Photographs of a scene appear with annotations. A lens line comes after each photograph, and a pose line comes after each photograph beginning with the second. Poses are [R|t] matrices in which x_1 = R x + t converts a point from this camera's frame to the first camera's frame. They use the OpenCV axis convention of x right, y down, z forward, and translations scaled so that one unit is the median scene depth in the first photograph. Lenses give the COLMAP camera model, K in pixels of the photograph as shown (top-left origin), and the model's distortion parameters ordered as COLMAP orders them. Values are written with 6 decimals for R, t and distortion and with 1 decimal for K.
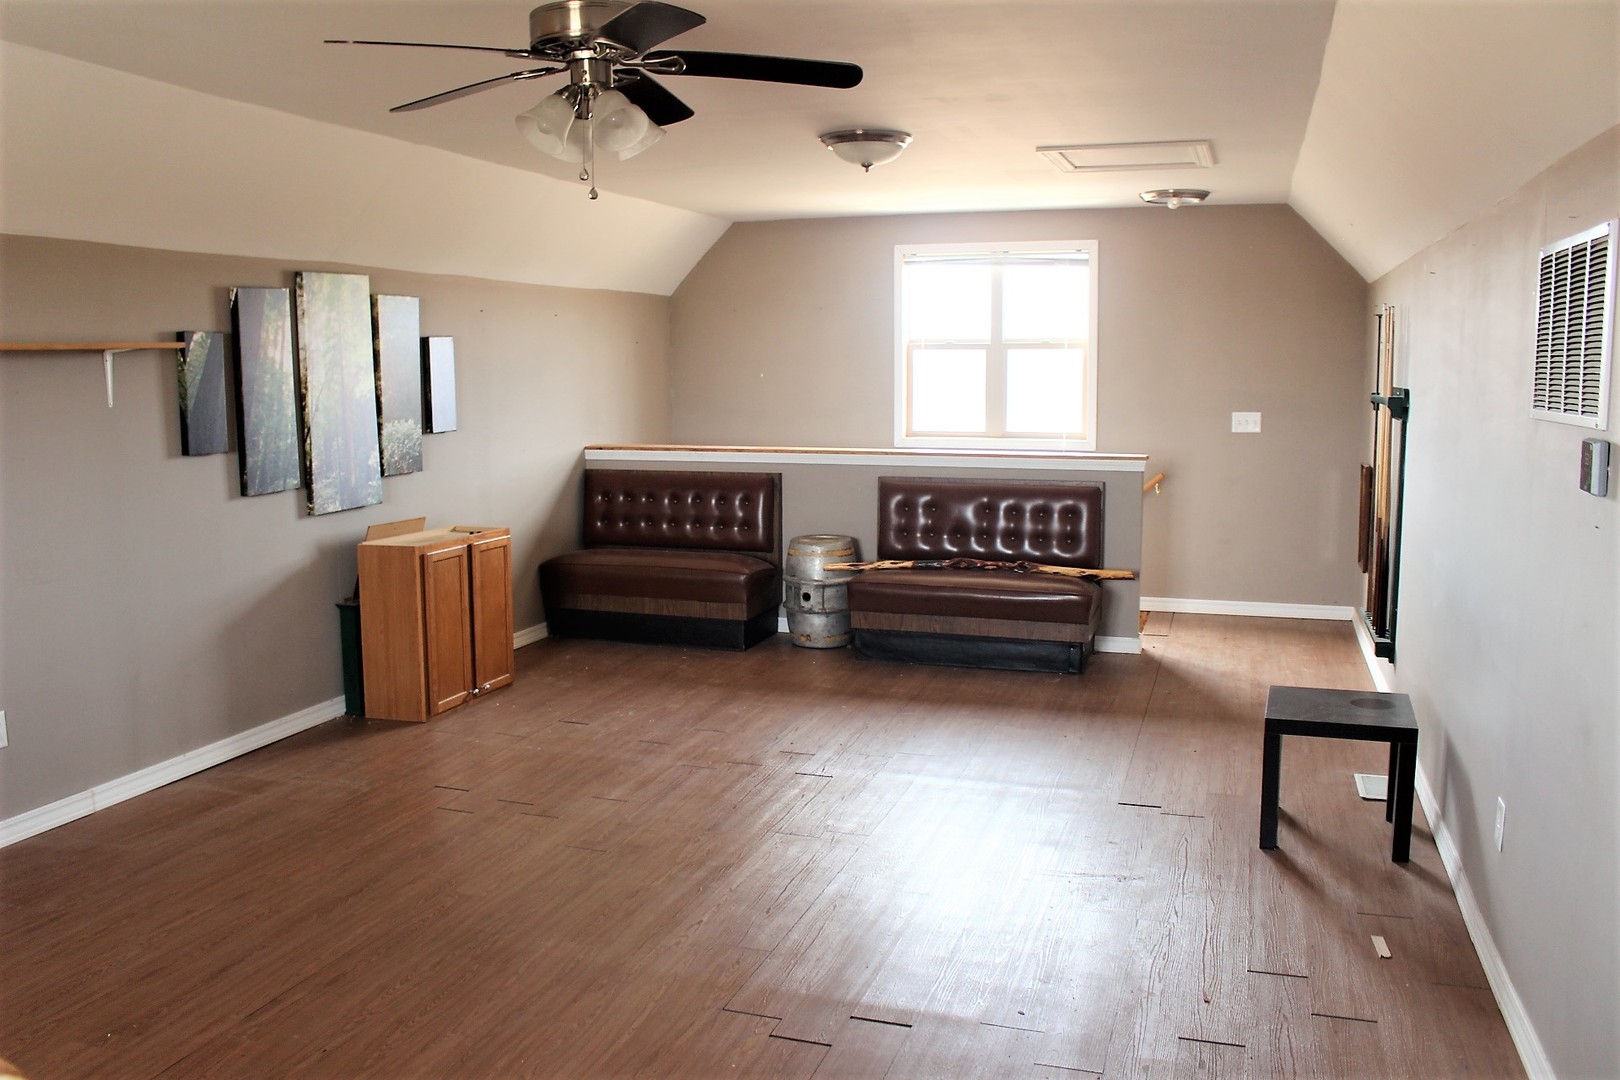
lens RADIAL K [[1333.7, 0, 792.5], [0, 1333.7, 549.5], [0, 0, 1]] dist [-0.158967, 0.126107]
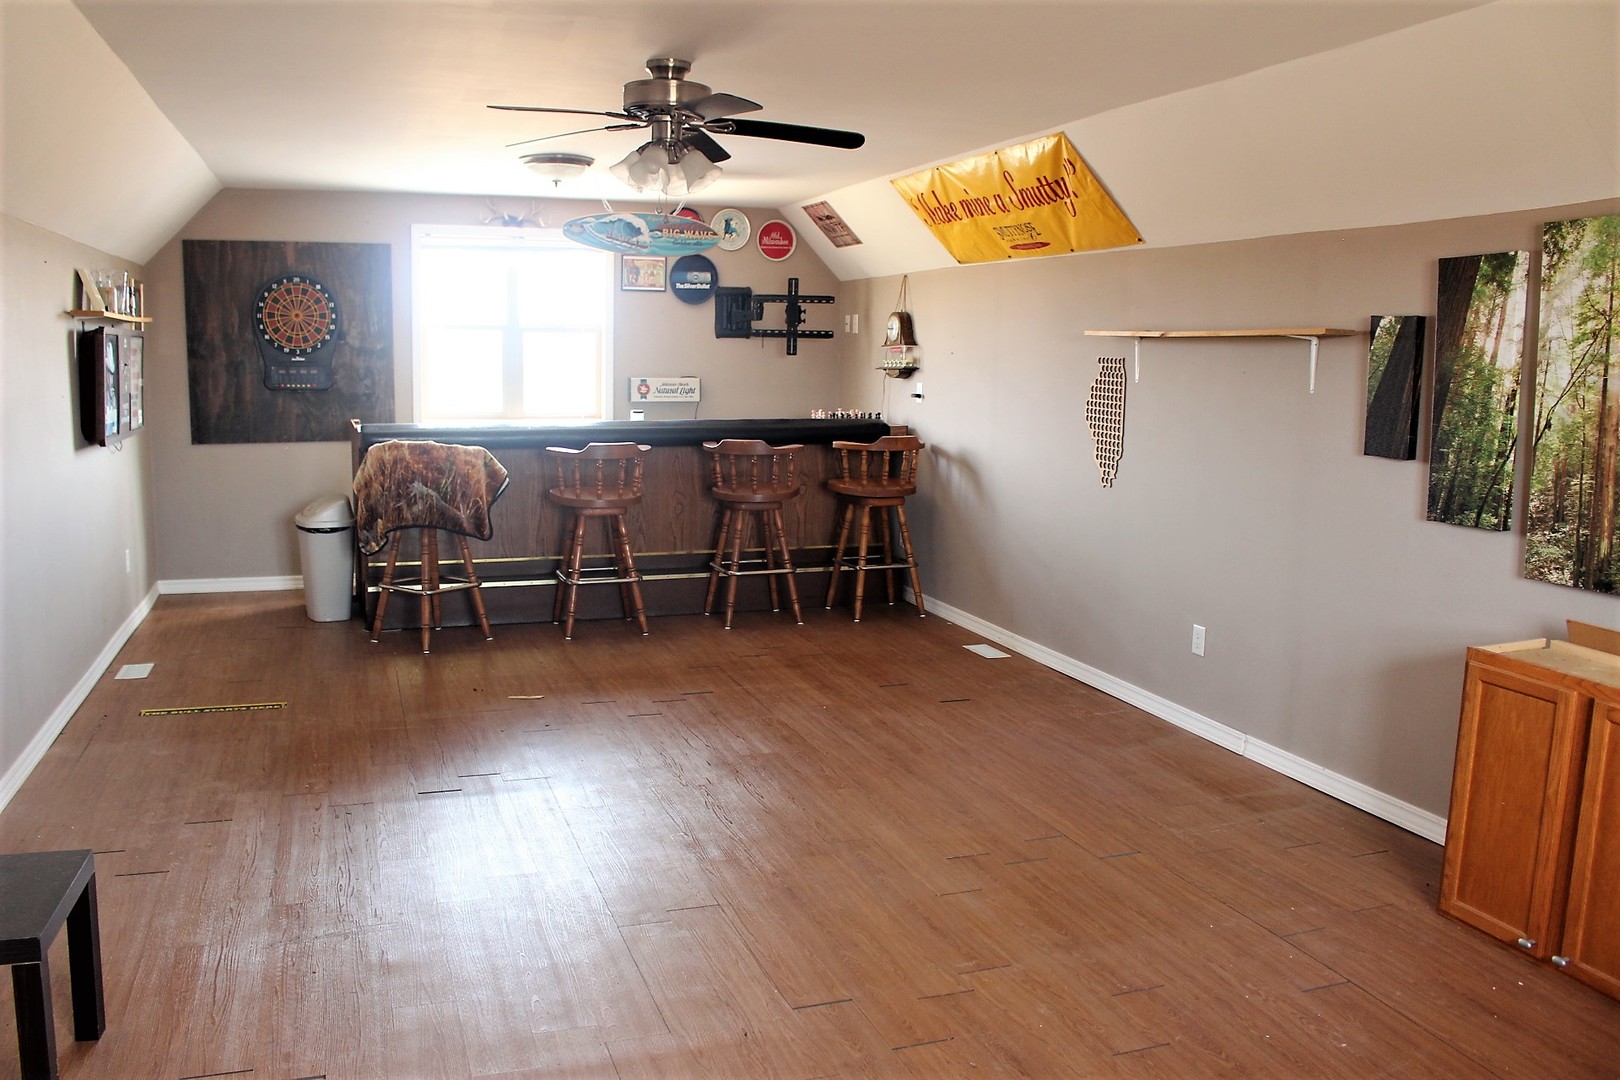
lens RADIAL K [[1333.7, 0, 792.5], [0, 1333.7, 549.5], [0, 0, 1]] dist [-0.158967, 0.126107]
pose [[-0.790044, 0.083794, -0.607296, 0.370218], [-0.096329, 0.961341, 0.257962, -0.187945], [0.605434, 0.262301, -0.751430, 1.343676]]
